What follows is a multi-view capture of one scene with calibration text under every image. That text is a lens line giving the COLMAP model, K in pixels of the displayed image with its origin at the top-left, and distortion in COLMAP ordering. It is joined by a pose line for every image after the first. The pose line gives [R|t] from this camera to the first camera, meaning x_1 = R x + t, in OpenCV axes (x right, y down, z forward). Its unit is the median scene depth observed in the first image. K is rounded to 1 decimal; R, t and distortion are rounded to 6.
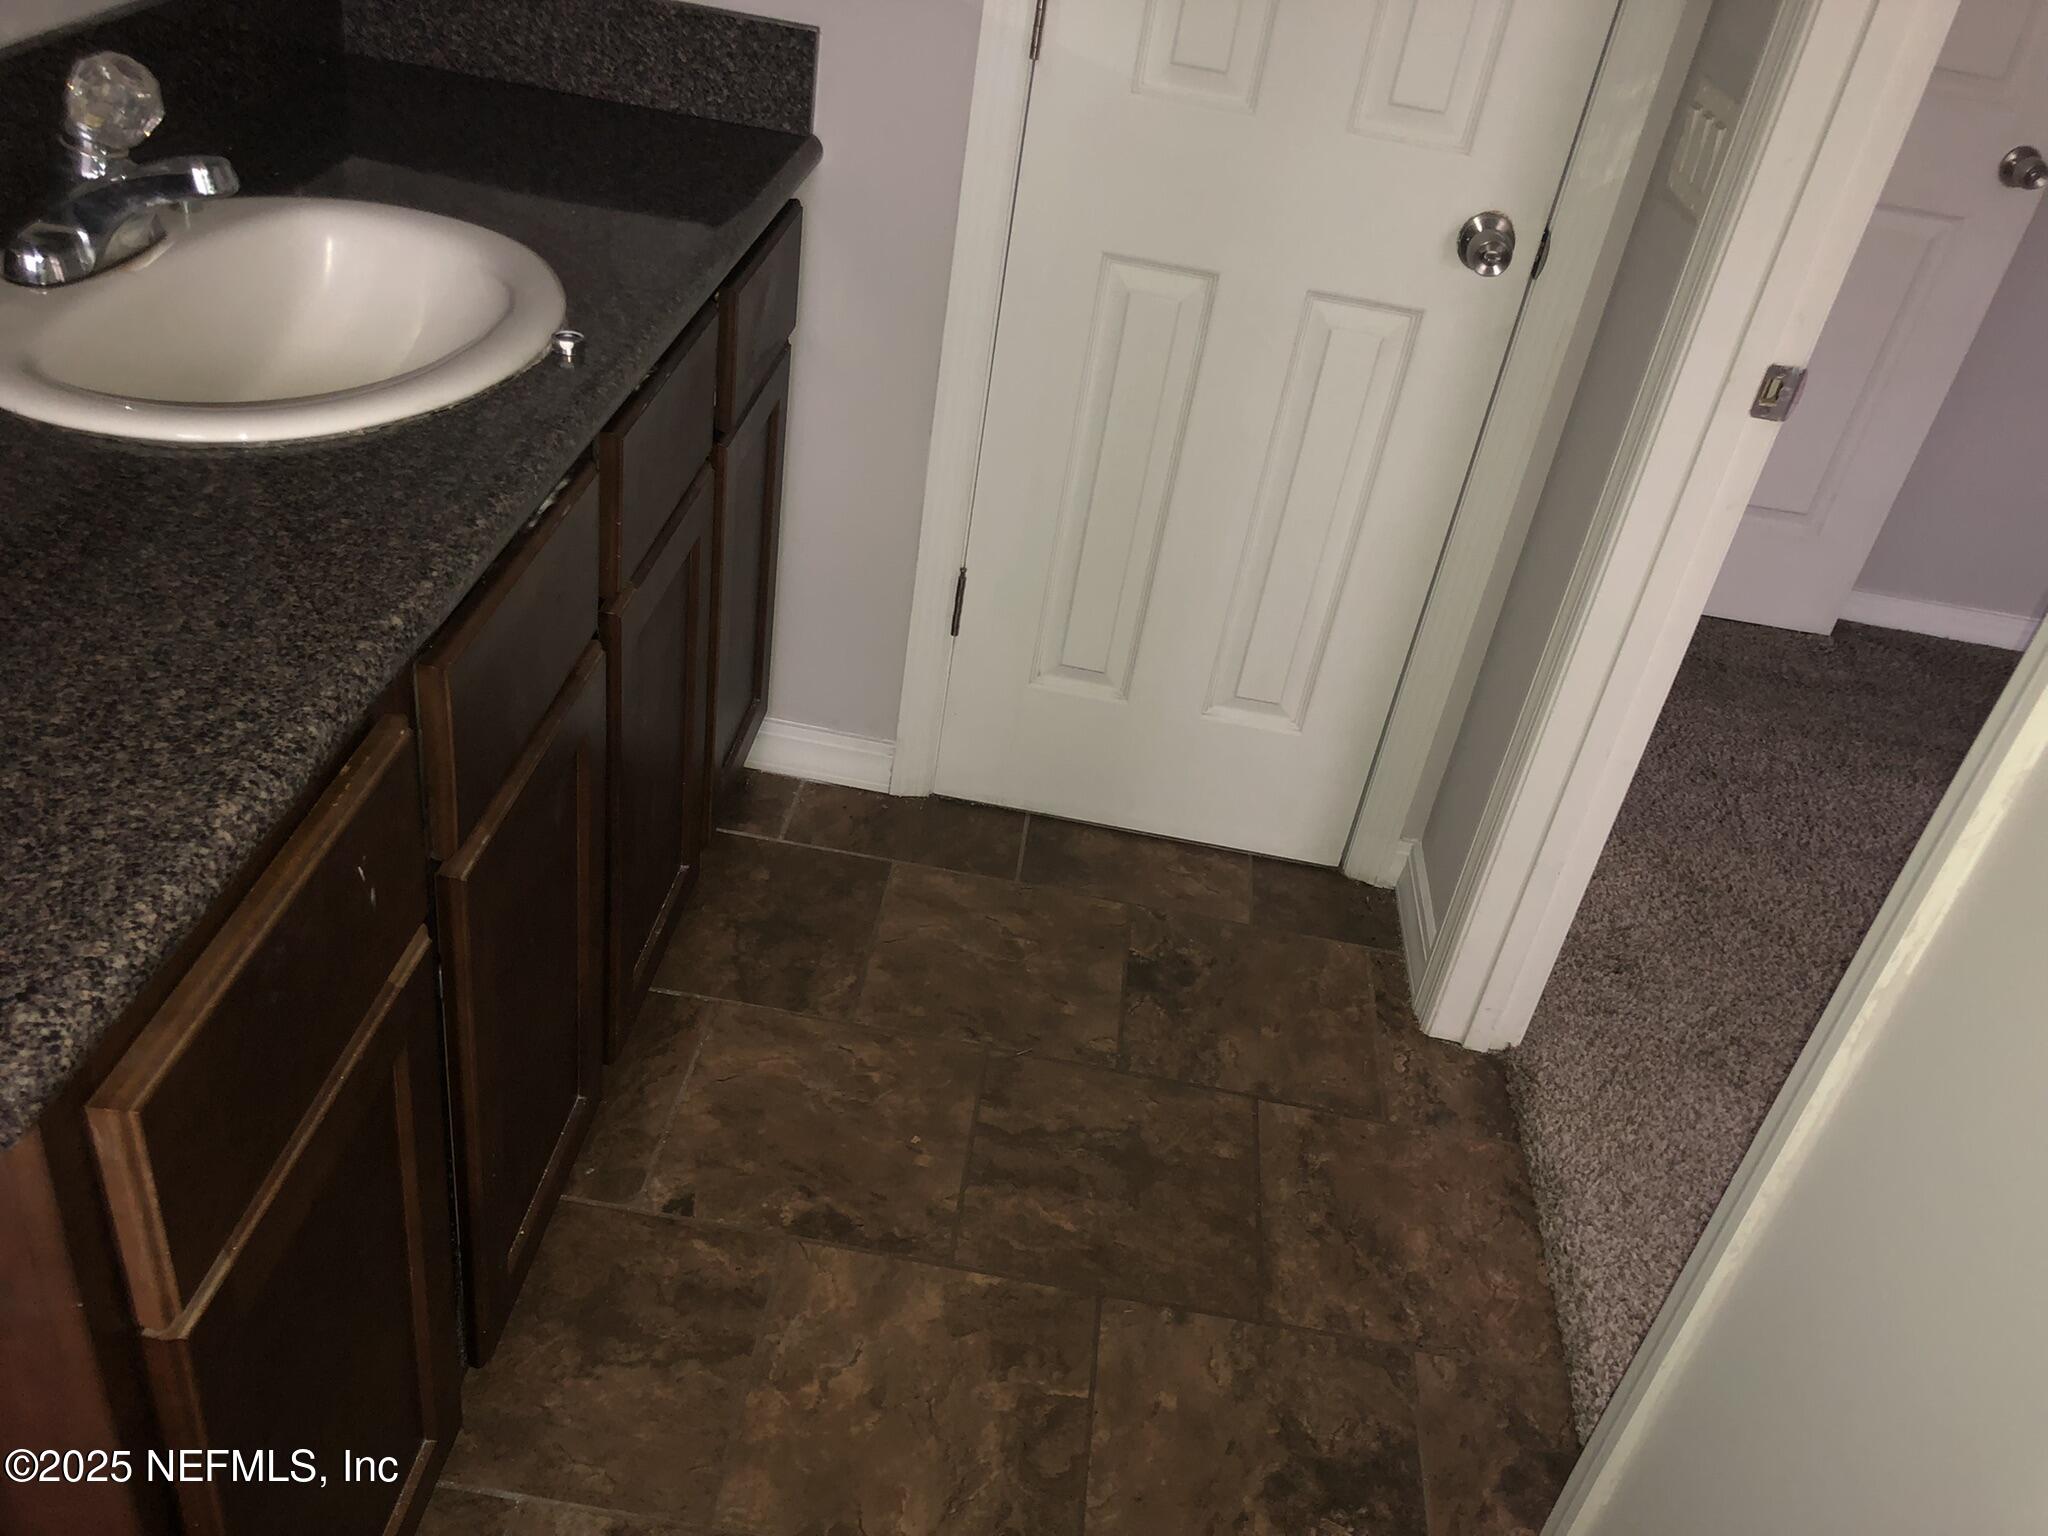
lens RADIAL K [[1663.9, 0, 1013.9], [0, 1663.9, 770.0], [0, 0, 1]] dist [0.021481, -0.035583]
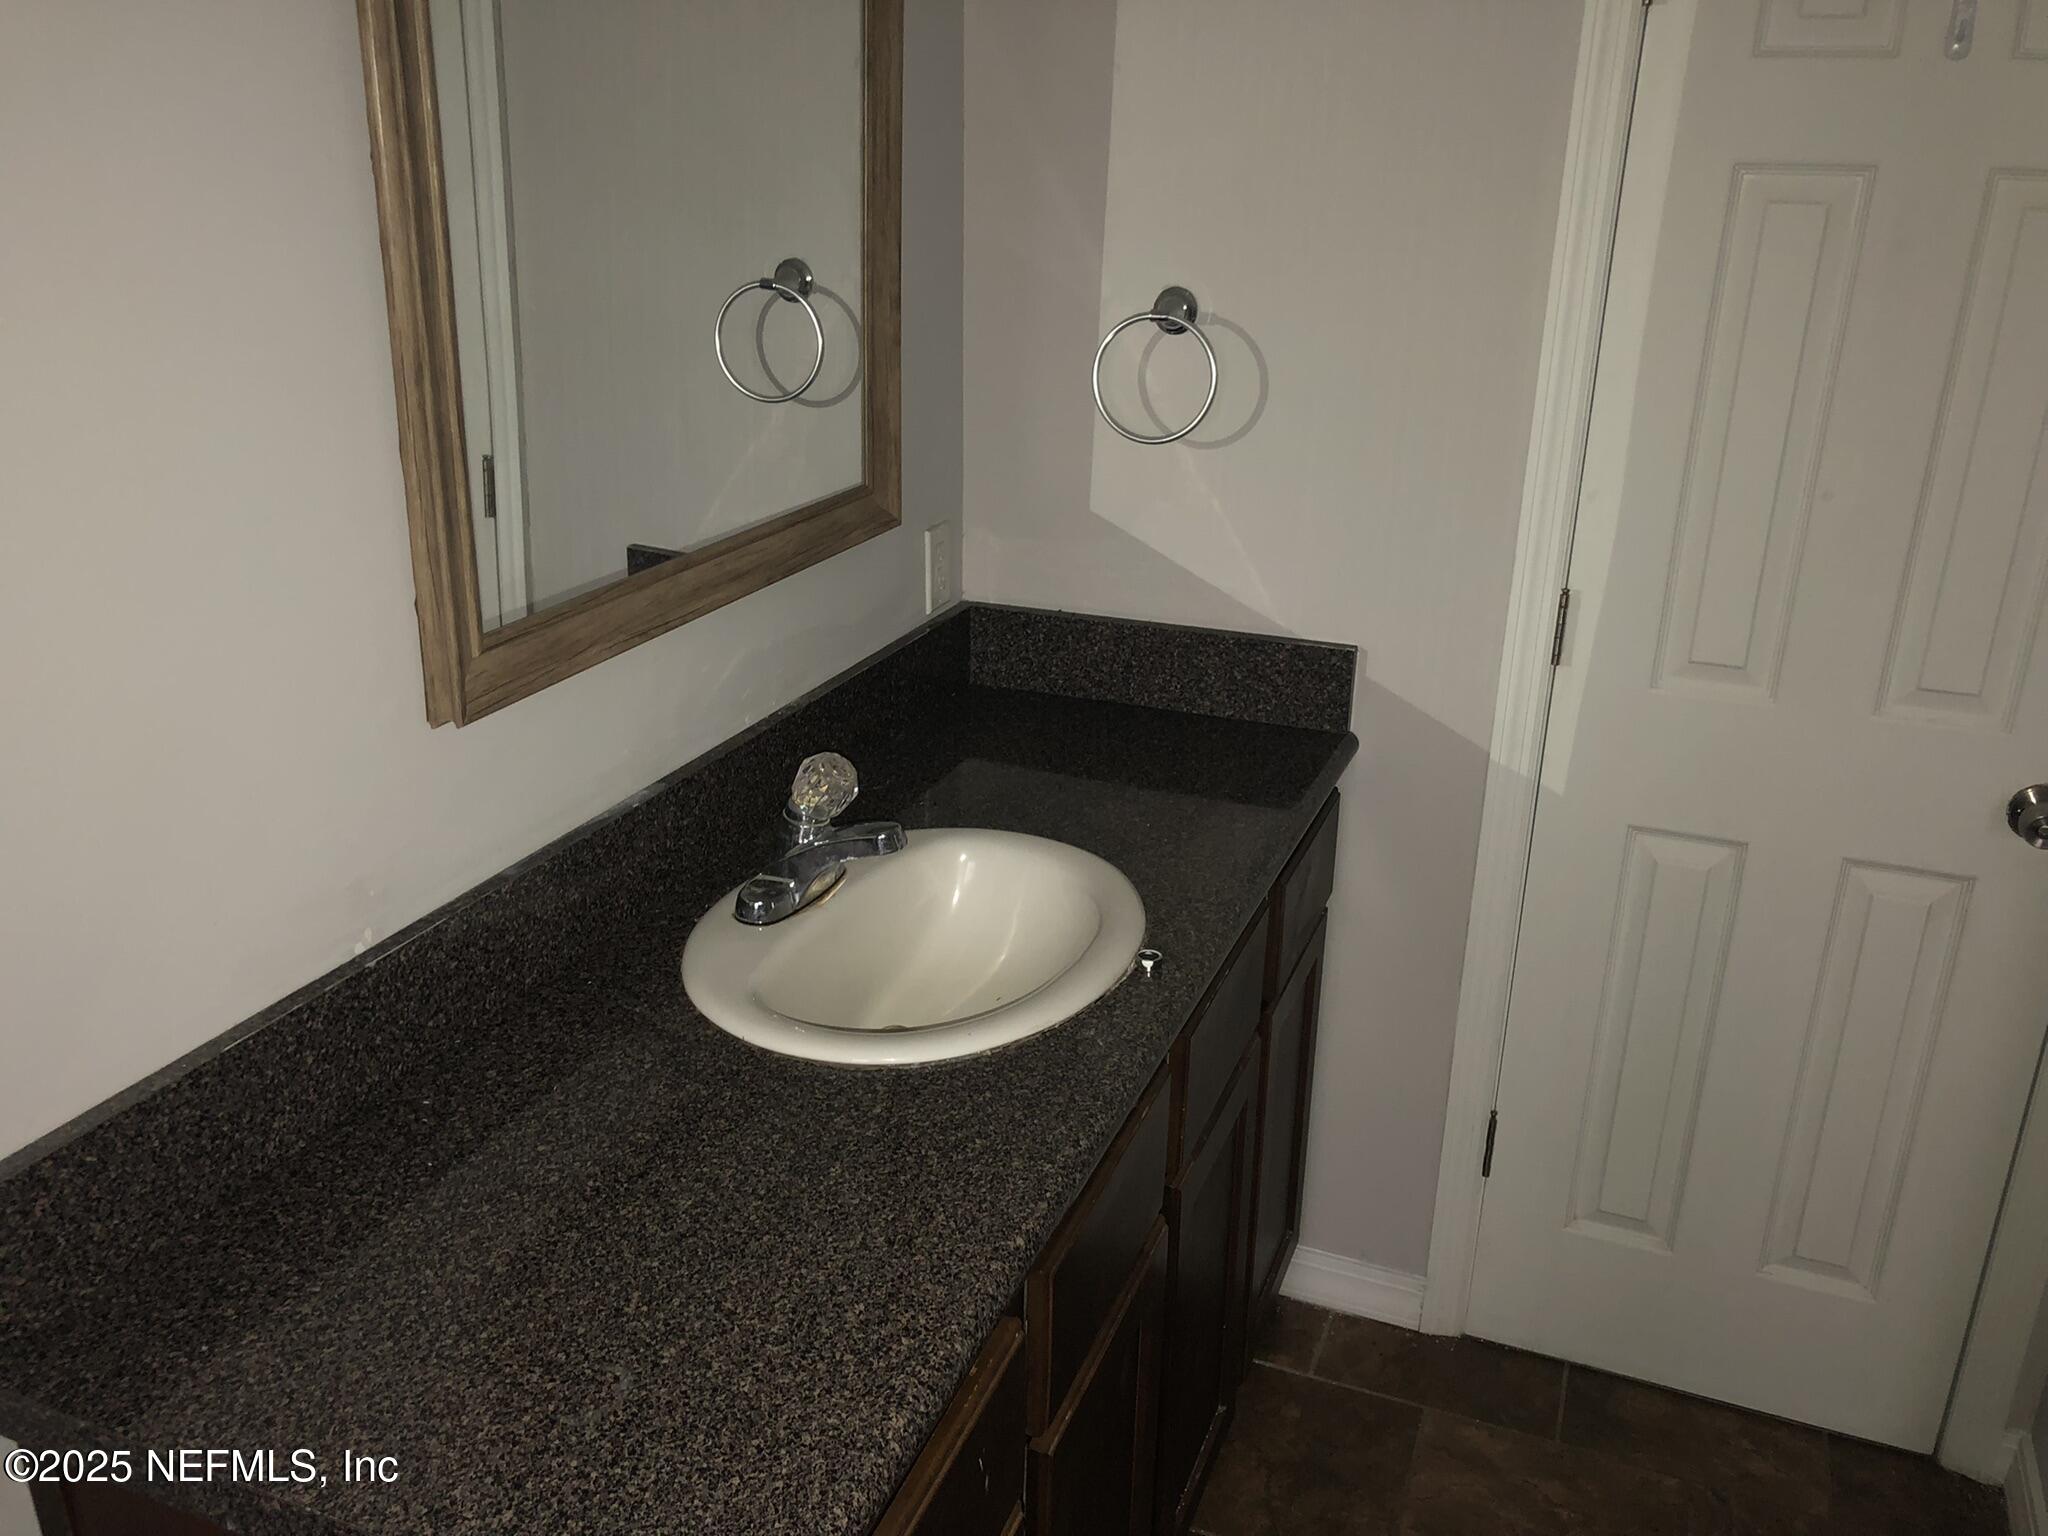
lens RADIAL K [[1663.9, 0, 984.0], [0, 1663.9, 731.7], [0, 0, 1]] dist [0.021481, -0.035583]
pose [[0.950232, -0.023521, -0.310654, -0.005040], [-0.061594, 0.963280, -0.261338, -0.071422], [0.305394, 0.267467, 0.913891, -0.120951]]
